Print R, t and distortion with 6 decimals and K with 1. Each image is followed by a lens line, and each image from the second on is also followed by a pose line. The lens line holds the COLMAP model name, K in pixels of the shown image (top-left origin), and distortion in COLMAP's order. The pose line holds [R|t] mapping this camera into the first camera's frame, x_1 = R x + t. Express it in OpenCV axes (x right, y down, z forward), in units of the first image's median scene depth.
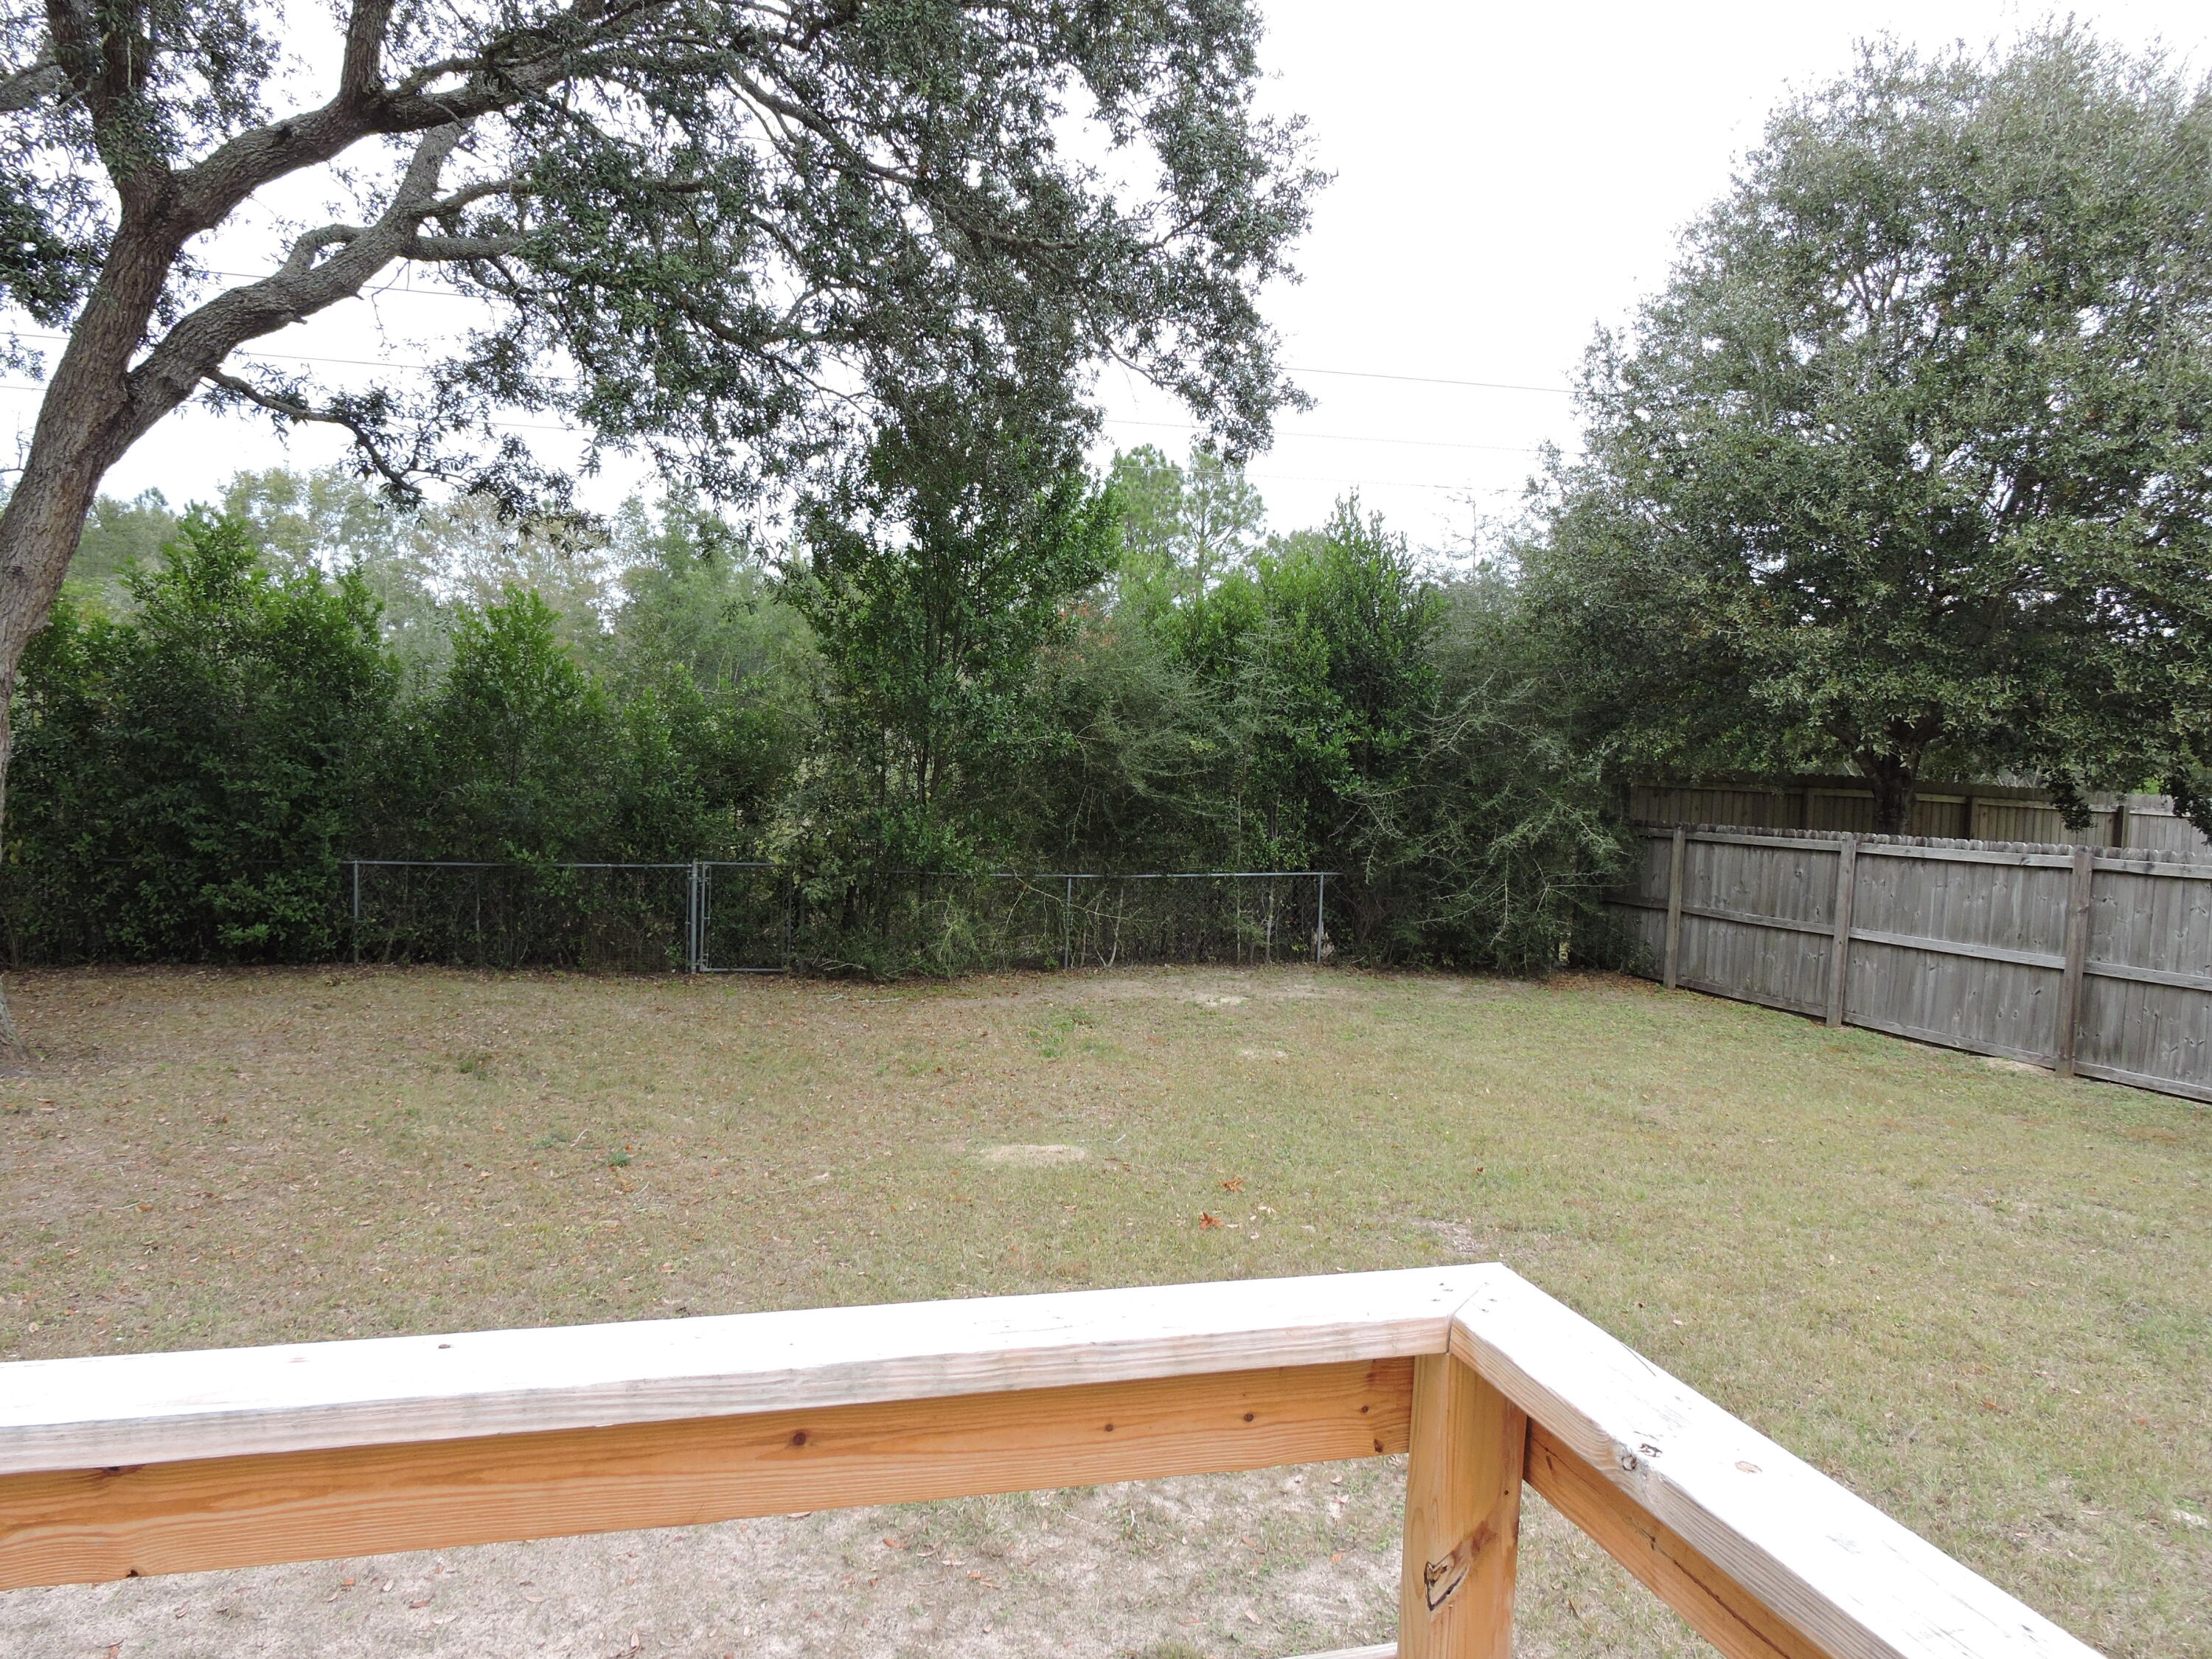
lens RADIAL K [[1580.5, 0, 1117.9], [0, 1580.5, 838.3], [0, 0, 1]] dist [0.000238, -0.006085]
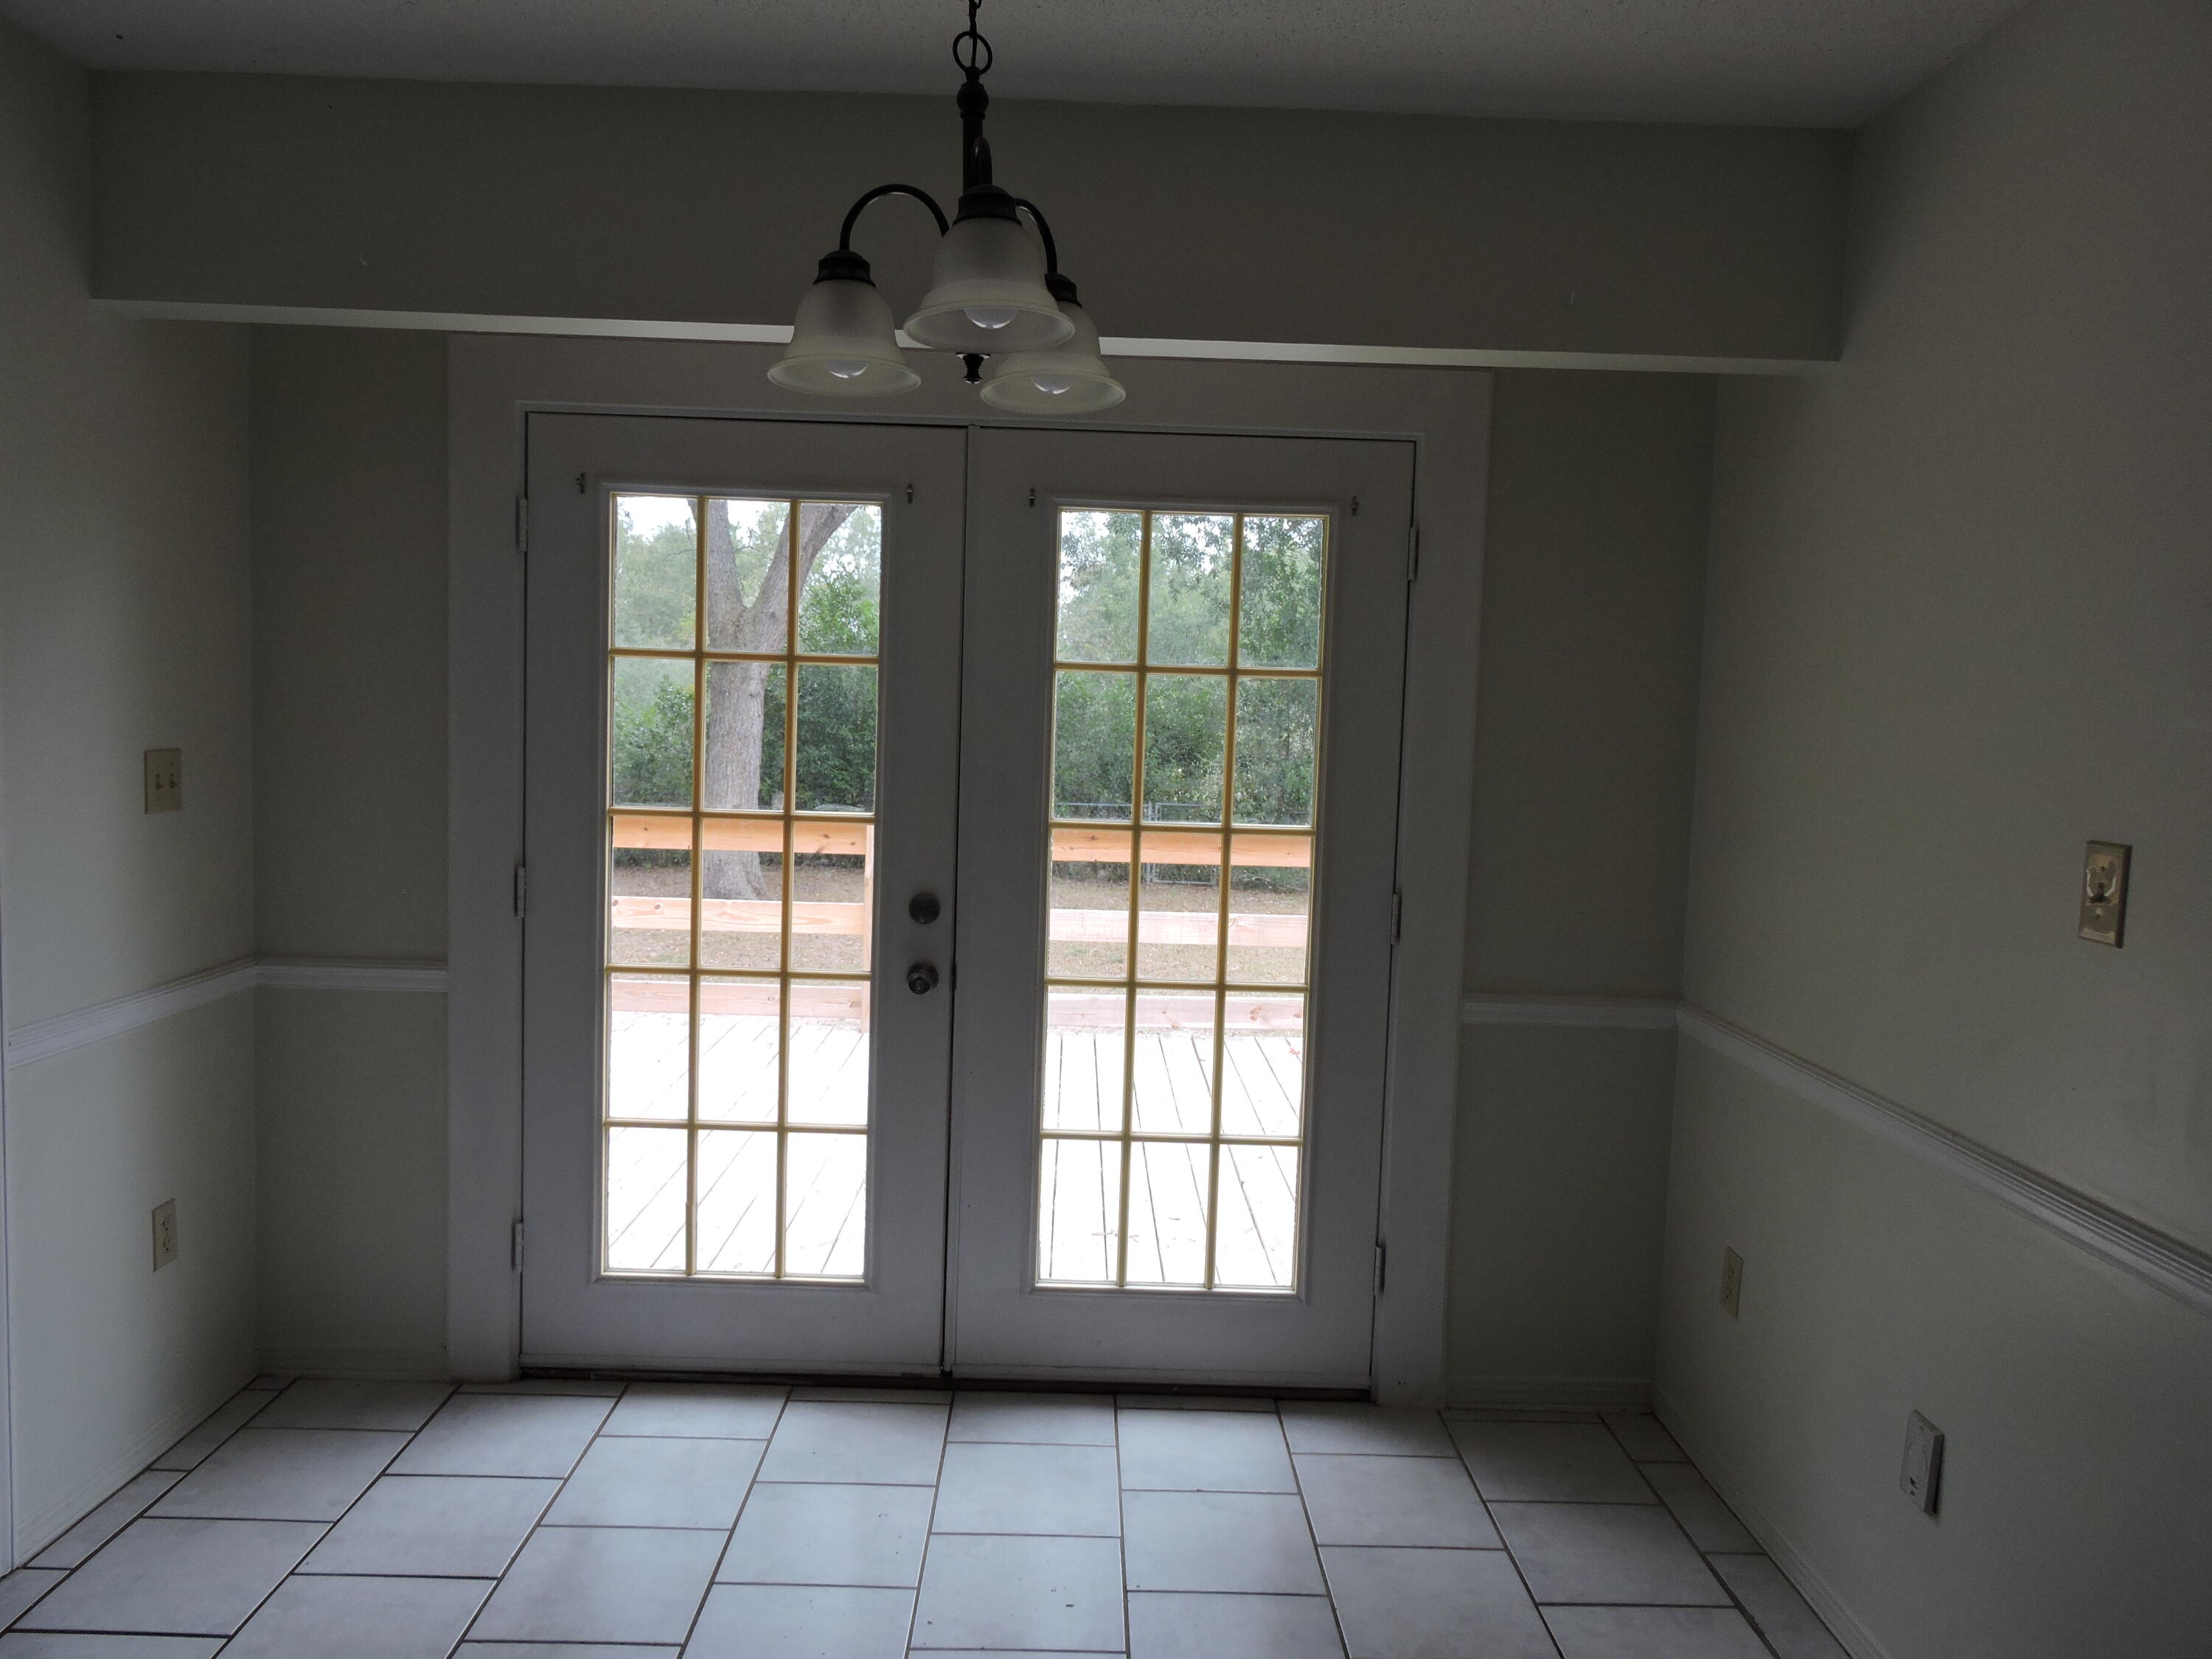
lens RADIAL K [[1580.5, 0, 1108.5], [0, 1580.5, 837.4], [0, 0, 1]] dist [0.000238, -0.006085]
pose [[0.963397, 0.014223, -0.267702, 0.062143], [-0.010786, 0.999839, 0.014306, 0.023823], [0.267863, -0.010895, 0.963395, -0.315158]]
